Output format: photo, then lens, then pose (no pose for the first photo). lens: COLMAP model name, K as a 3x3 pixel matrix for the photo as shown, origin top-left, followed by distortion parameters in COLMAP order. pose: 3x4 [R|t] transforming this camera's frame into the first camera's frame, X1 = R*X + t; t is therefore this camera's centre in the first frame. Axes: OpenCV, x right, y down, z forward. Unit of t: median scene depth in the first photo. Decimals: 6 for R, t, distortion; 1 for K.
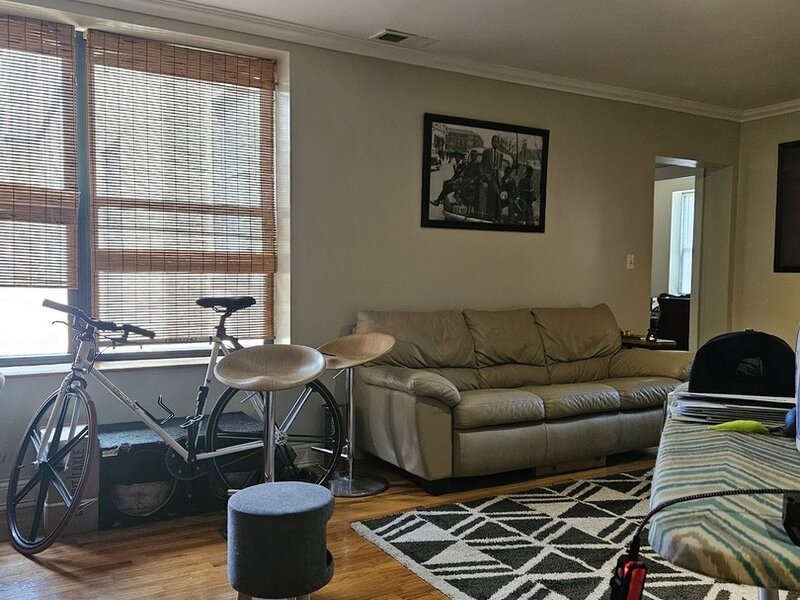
lens RADIAL K [[692.4, 0, 384.4], [0, 692.4, 297.7], [0, 0, 1]] dist [0.075993, -0.055721]
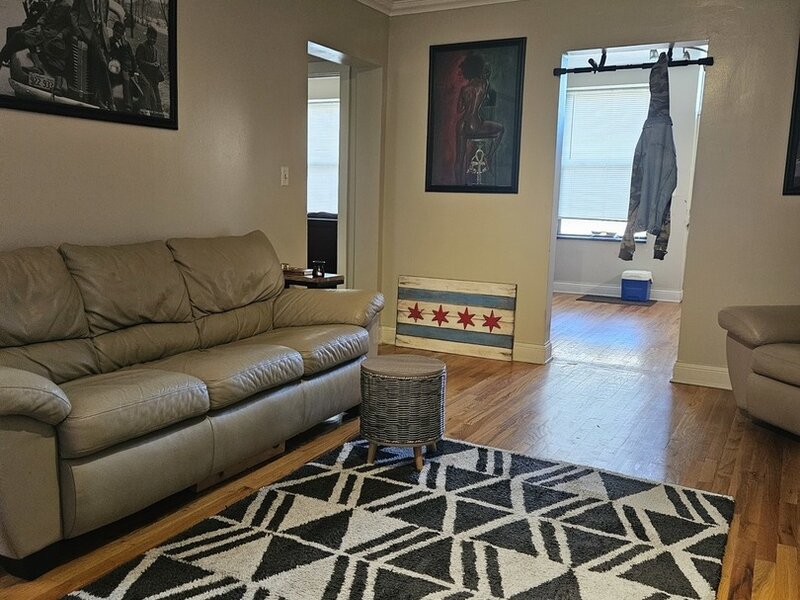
lens RADIAL K [[692.4, 0, 384.4], [0, 692.4, 297.7], [0, 0, 1]] dist [0.075993, -0.055721]
pose [[0.843438, -0.069158, 0.532756, 0.019669], [0.003020, 0.992274, 0.124028, -0.013585], [-0.537217, -0.103000, 0.837131, 0.306097]]
